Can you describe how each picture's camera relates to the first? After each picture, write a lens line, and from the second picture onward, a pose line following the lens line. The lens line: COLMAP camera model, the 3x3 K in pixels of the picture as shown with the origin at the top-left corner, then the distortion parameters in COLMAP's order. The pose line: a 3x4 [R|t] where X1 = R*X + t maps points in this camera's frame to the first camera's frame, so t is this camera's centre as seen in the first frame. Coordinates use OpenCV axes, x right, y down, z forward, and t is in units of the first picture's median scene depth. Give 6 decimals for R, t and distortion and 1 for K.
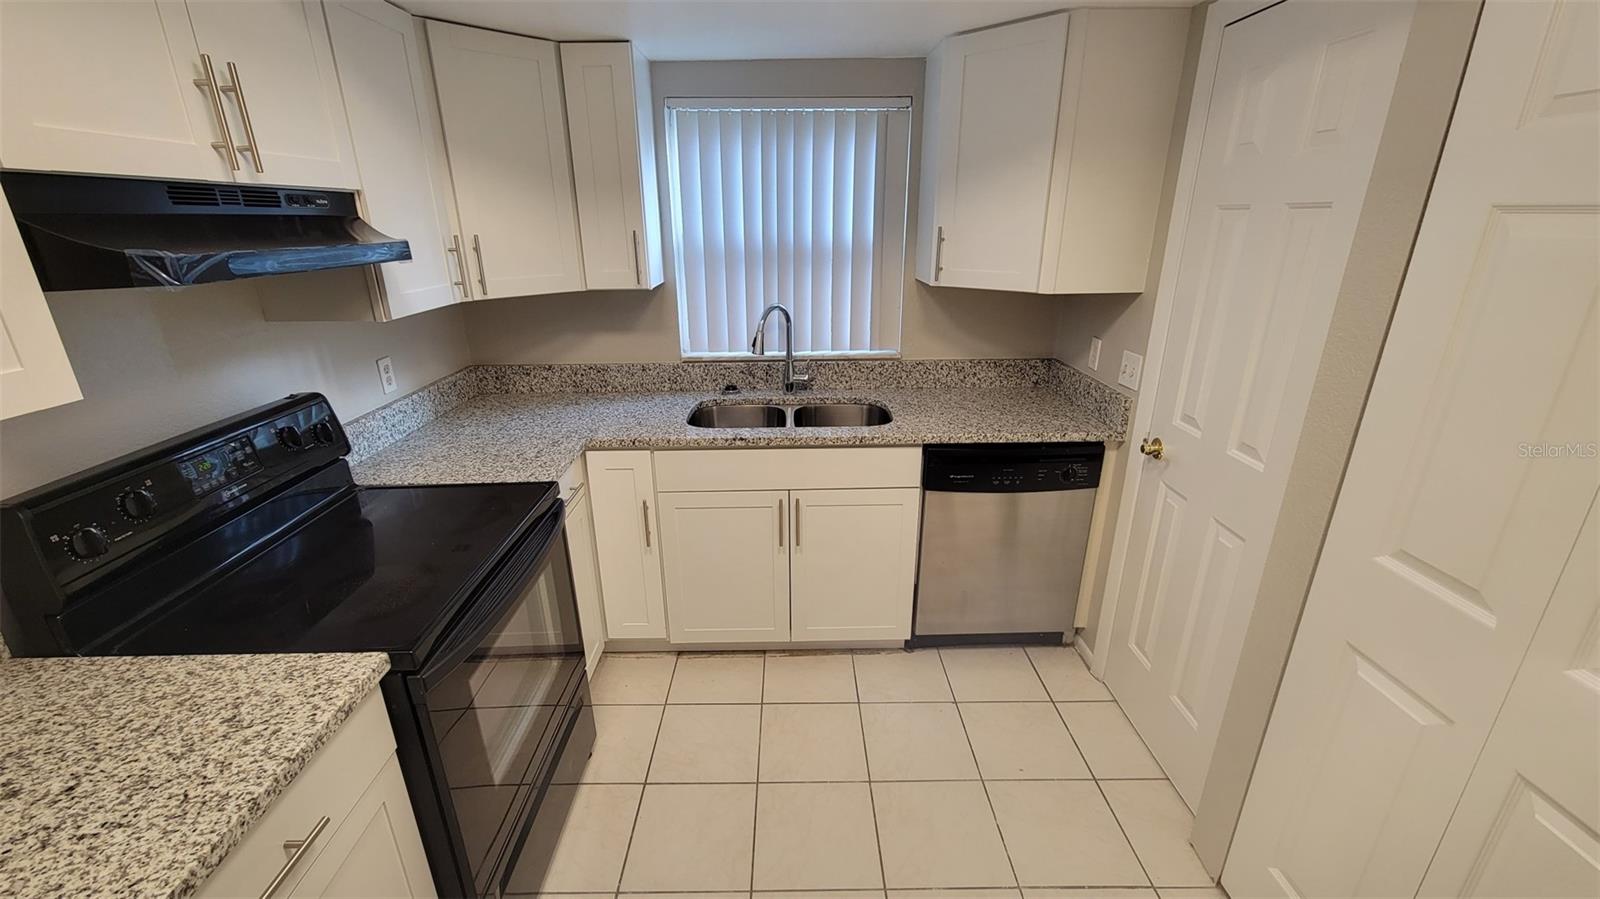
lens RADIAL K [[656.8, 0, 791.1], [0, 656.8, 457.8], [0, 0, 1]] dist [-0.000958, -0.000396]
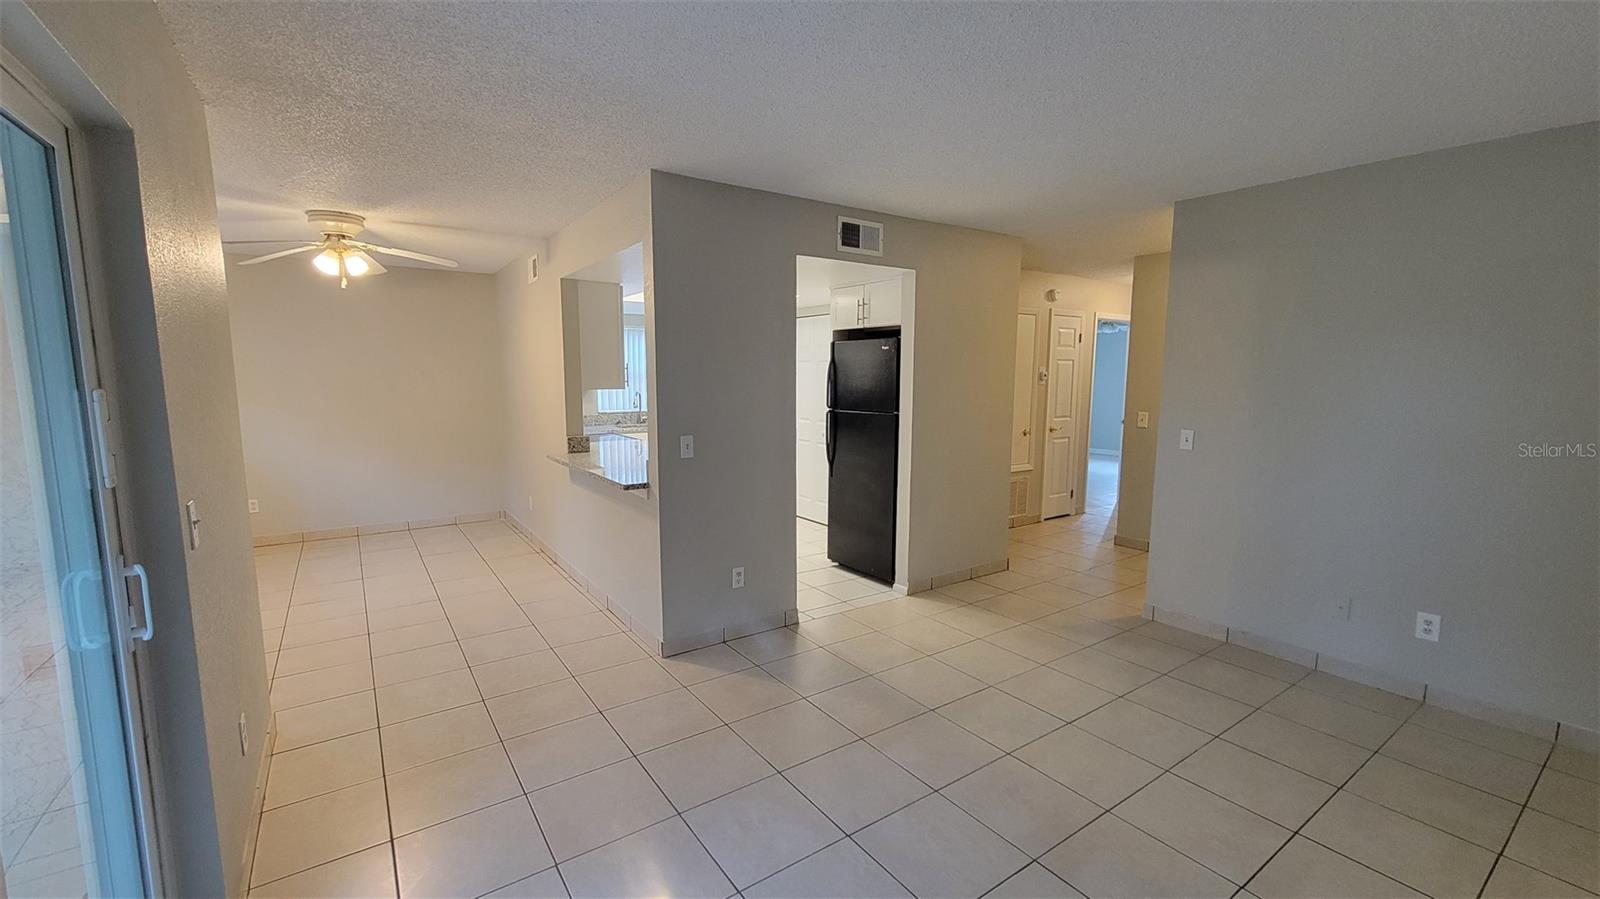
lens RADIAL K [[656.7, 0, 800.0], [0, 656.7, 449.5], [0, 0, 1]] dist [-0.007755, -0.000179]
pose [[0.824226, -0.052866, 0.563787, -1.222516], [0.187279, 0.965053, -0.183299, 0.770066], [-0.534395, 0.256666, 0.805323, -1.874157]]
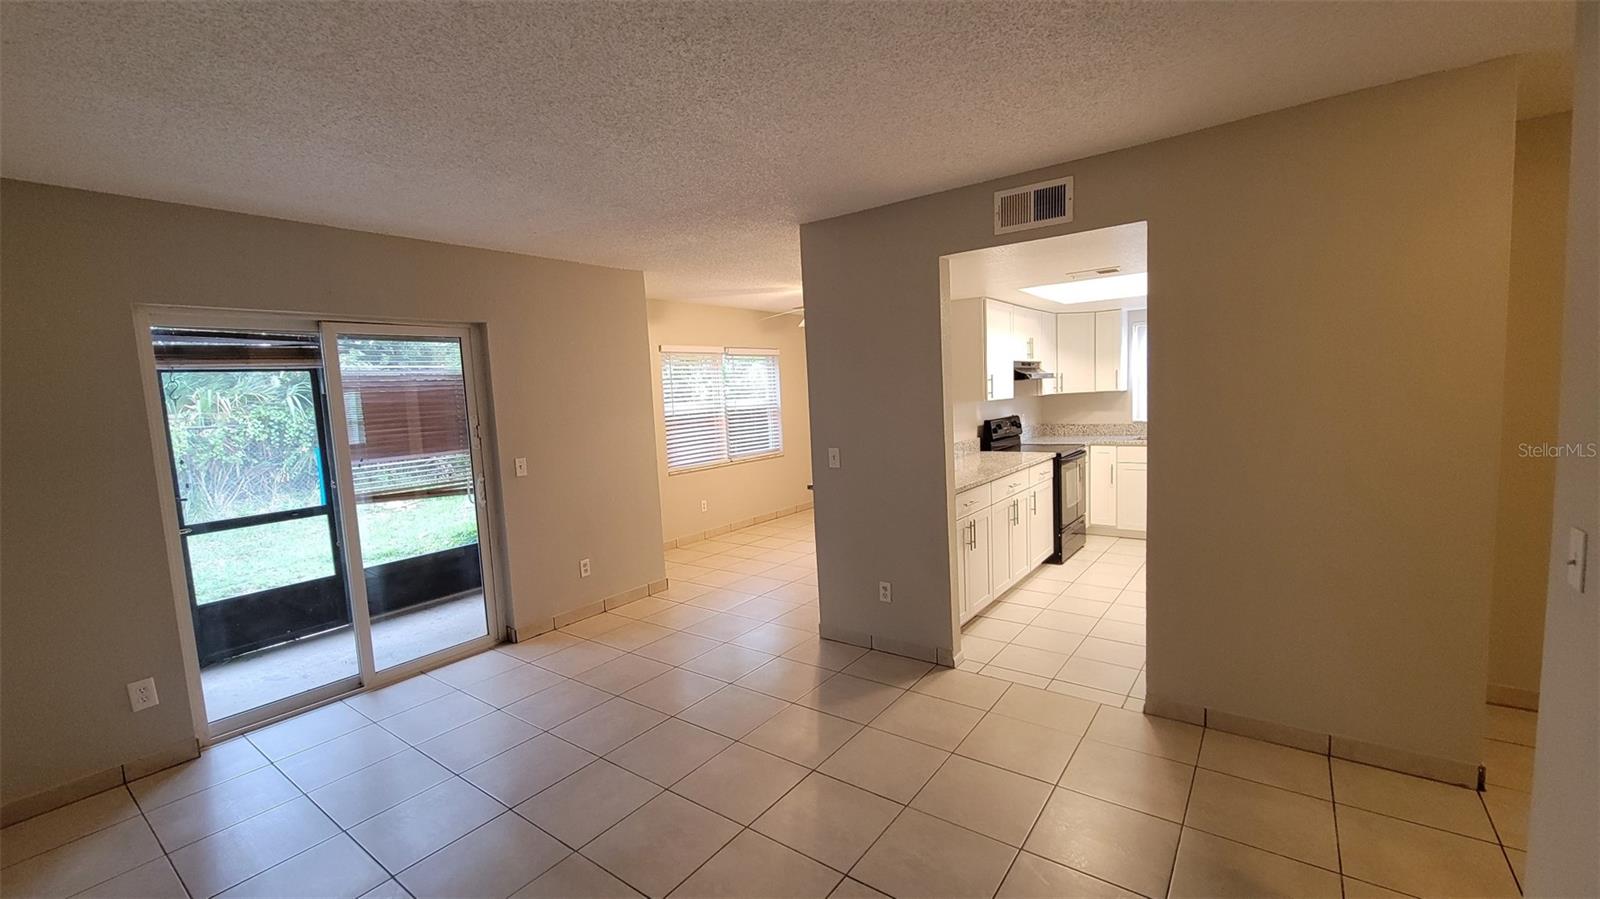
lens RADIAL K [[660.6, 0, 793.2], [0, 660.6, 451.6], [0, 0, 1]] dist [-0.000434, -0.000124]
pose [[0.794692, 0.027019, -0.606411, 0.385150], [-0.174632, 0.966951, -0.185769, 0.757894], [0.581350, 0.253527, 0.773147, -1.904552]]
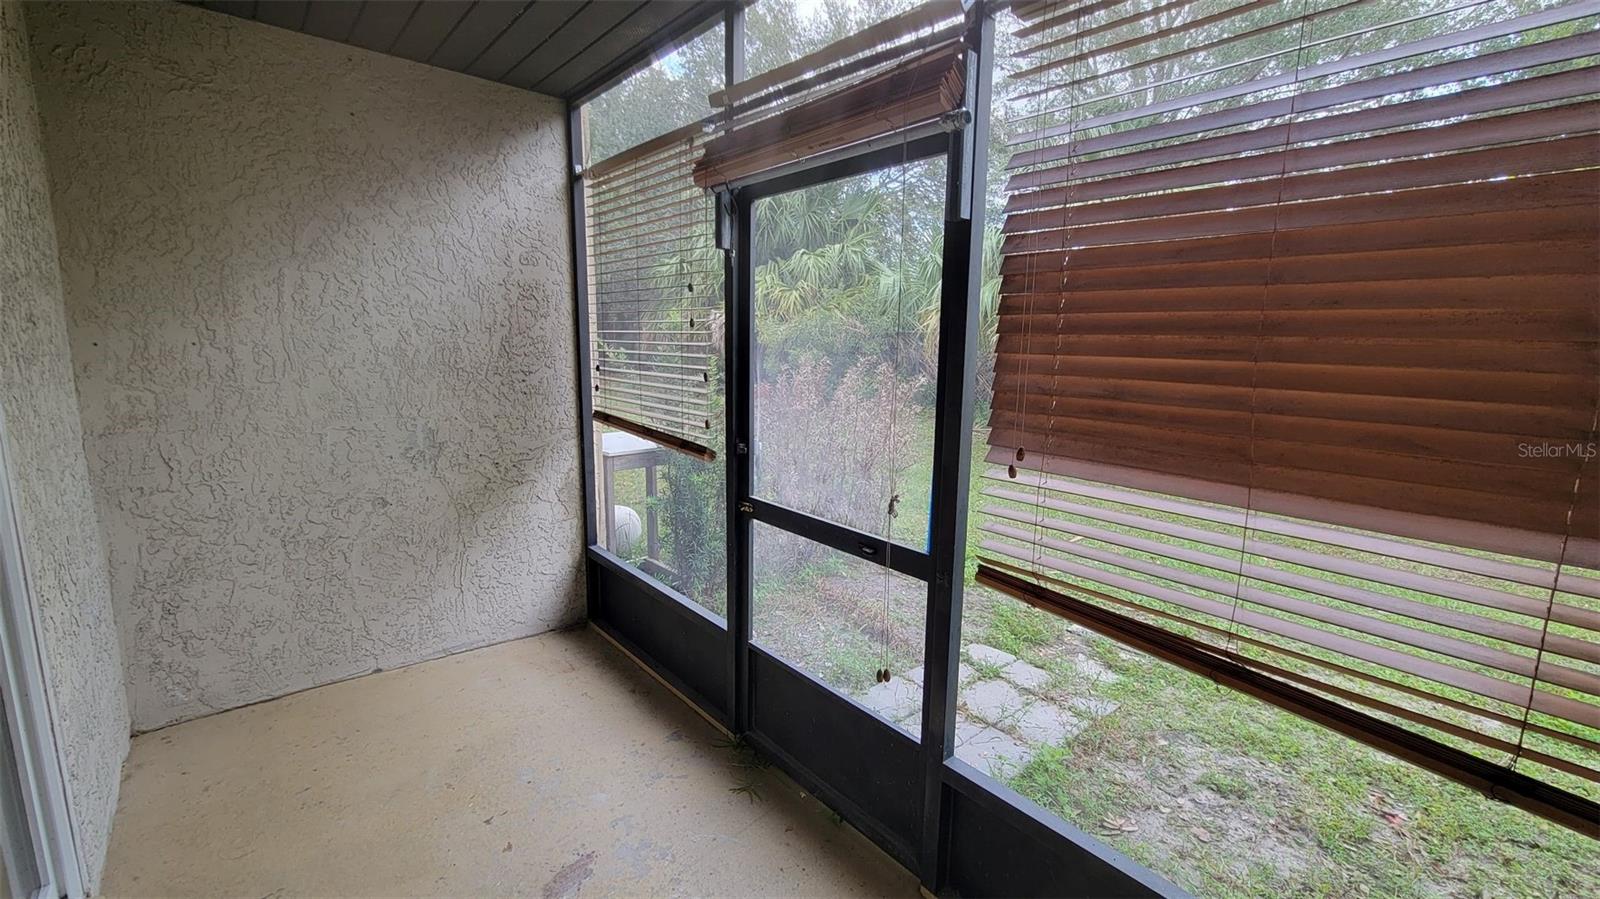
lens RADIAL K [[656.7, 0, 800.0], [0, 656.7, 449.5], [0, 0, 1]] dist [-0.007755, -0.000179]
pose [[-0.755630, 0.110085, -0.645682, -1.656800], [-0.237934, 0.872302, 0.427172, 0.385099], [0.610255, 0.476414, -0.632945, -0.696376]]
